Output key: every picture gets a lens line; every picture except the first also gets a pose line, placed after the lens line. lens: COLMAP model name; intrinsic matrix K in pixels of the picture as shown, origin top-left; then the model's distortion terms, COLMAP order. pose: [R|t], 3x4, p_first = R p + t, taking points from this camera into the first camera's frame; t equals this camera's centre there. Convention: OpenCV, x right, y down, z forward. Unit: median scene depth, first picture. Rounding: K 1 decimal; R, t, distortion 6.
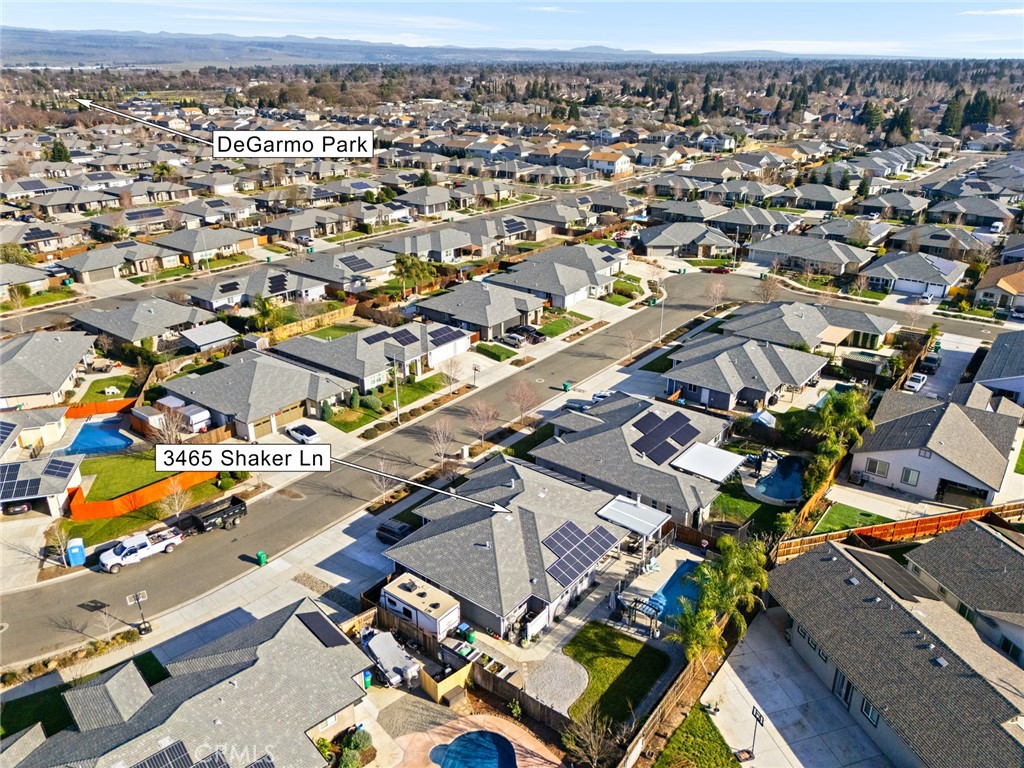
lens RADIAL K [[730.0, 0, 512.0], [0, 730.0, 384.0], [0, 0, 1]] dist [0.007316, 0.000935]
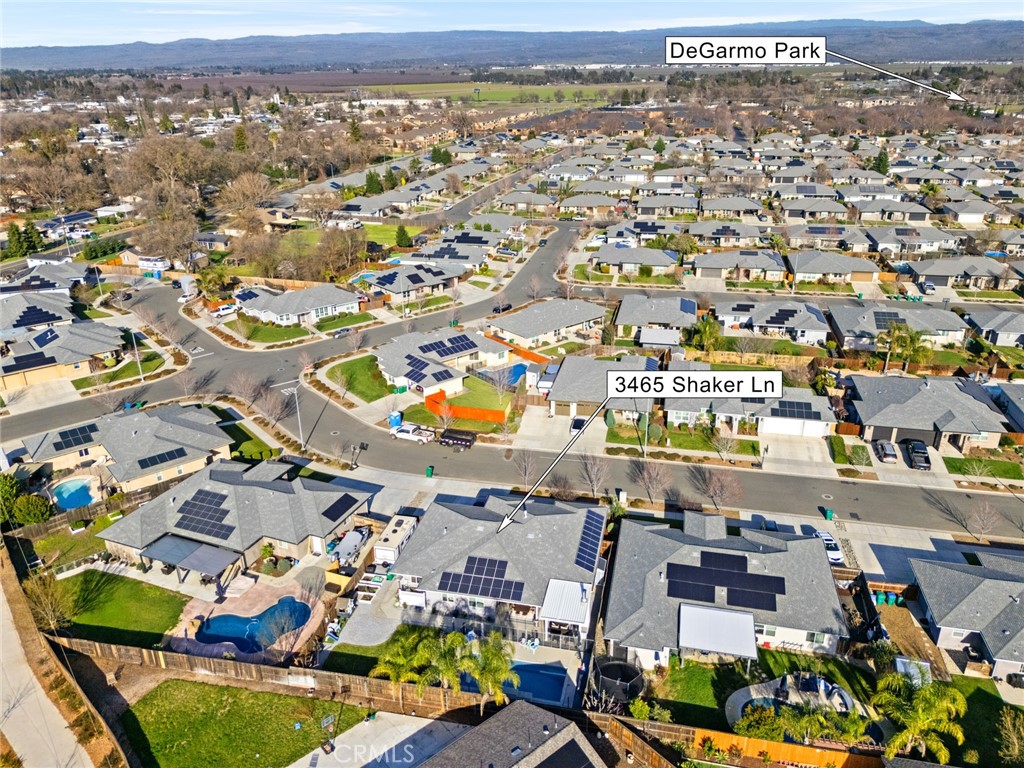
lens RADIAL K [[730.0, 0, 512.0], [0, 730.0, 384.0], [0, 0, 1]] dist [0.007316, 0.000935]
pose [[0.419853, 0.345694, -0.839178, 0.536183], [-0.342797, 0.916533, 0.206054, -0.168894], [0.840365, 0.201156, 0.503312, 0.227975]]
